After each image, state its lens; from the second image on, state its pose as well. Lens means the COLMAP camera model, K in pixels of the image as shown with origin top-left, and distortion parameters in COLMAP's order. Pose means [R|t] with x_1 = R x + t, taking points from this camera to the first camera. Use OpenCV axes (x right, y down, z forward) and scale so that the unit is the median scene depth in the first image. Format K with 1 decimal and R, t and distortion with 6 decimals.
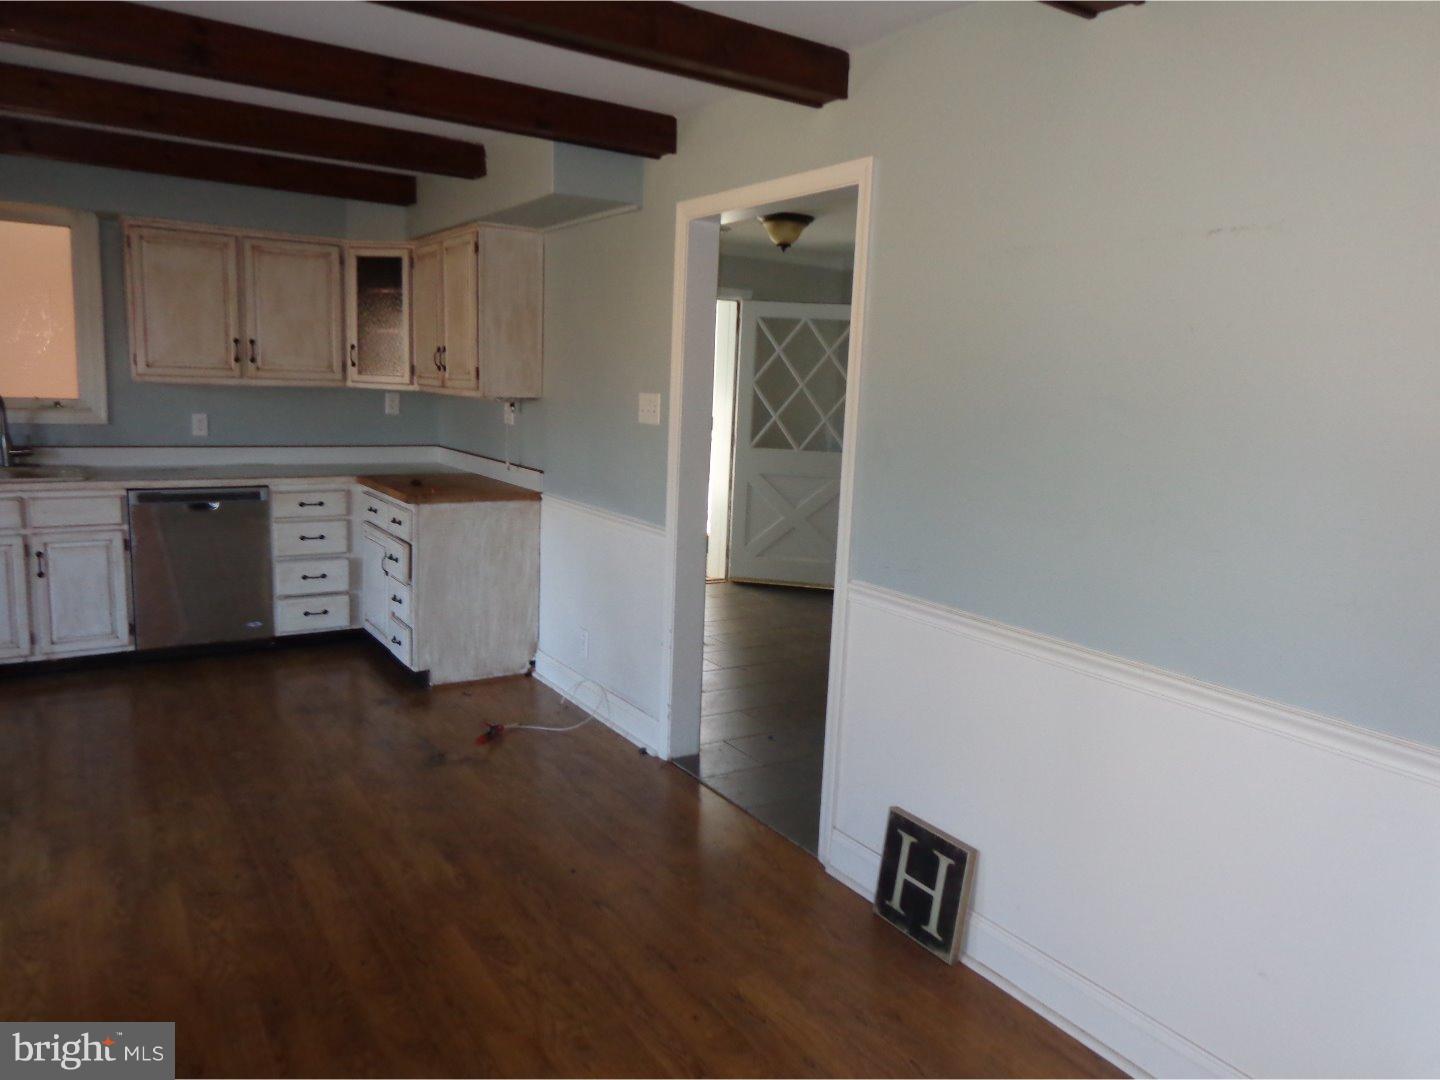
lens RADIAL K [[1010.5, 0, 715.6], [0, 1010.5, 538.6], [0, 0, 1]] dist [0.000134, 0.005143]
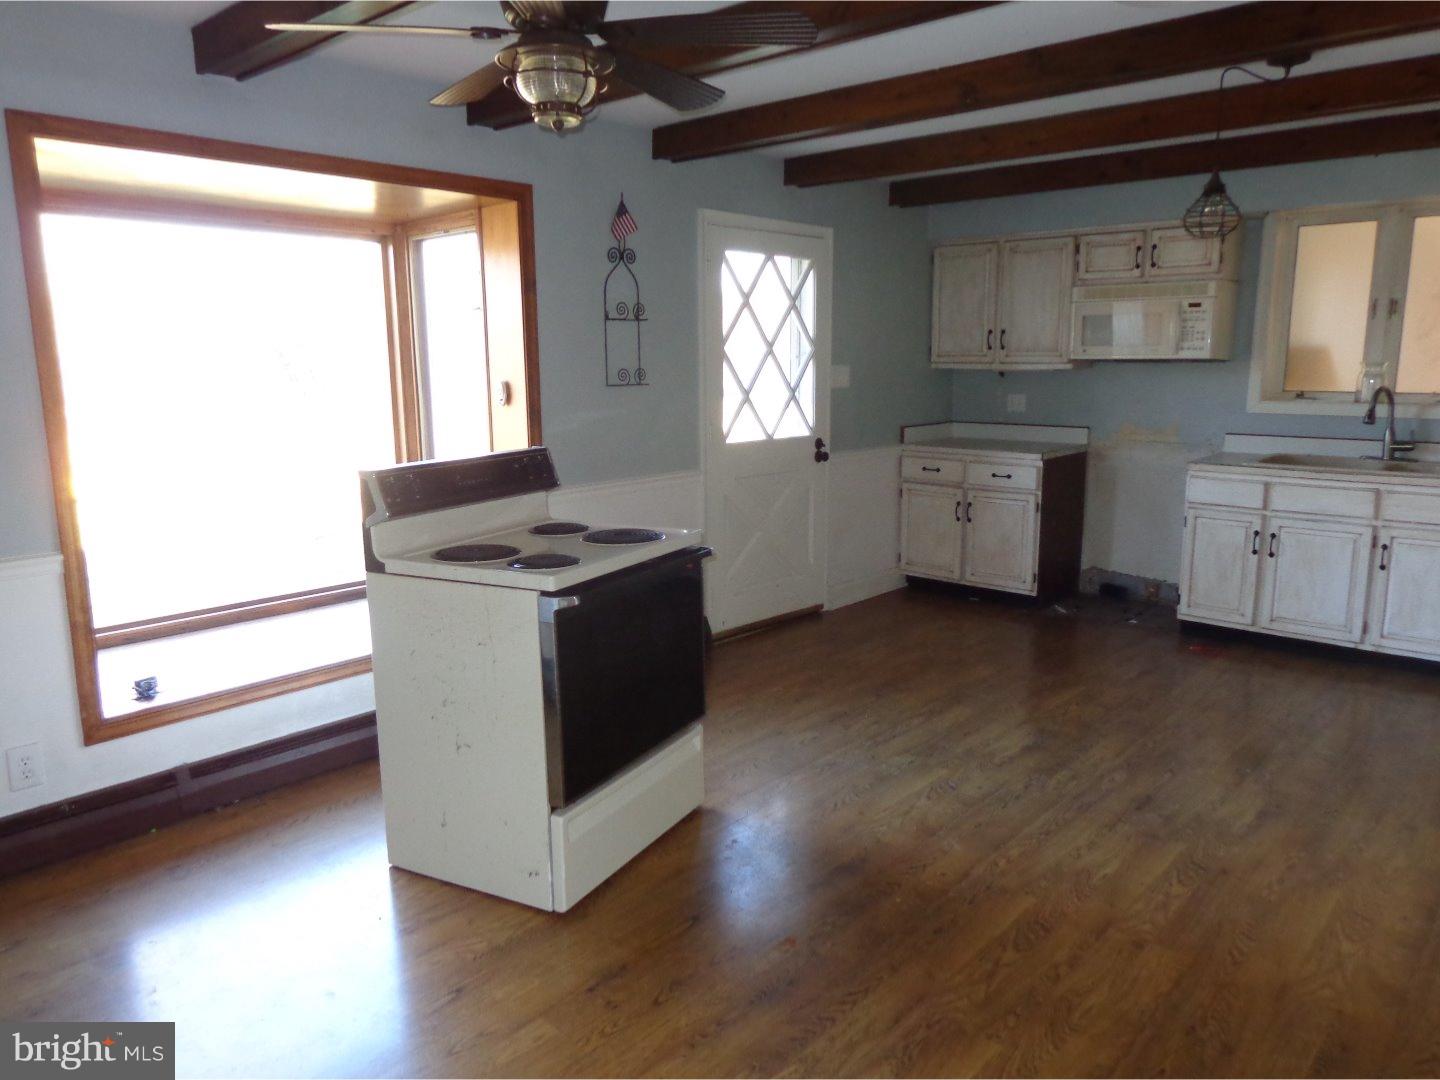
lens RADIAL K [[1010.5, 0, 715.6], [0, 1010.5, 538.6], [0, 0, 1]] dist [0.000134, 0.005143]
pose [[0.267982, 0.139015, -0.953342, 0.114334], [-0.136677, 0.985012, 0.105213, -0.007757], [0.953680, 0.102105, 0.282966, 0.076017]]
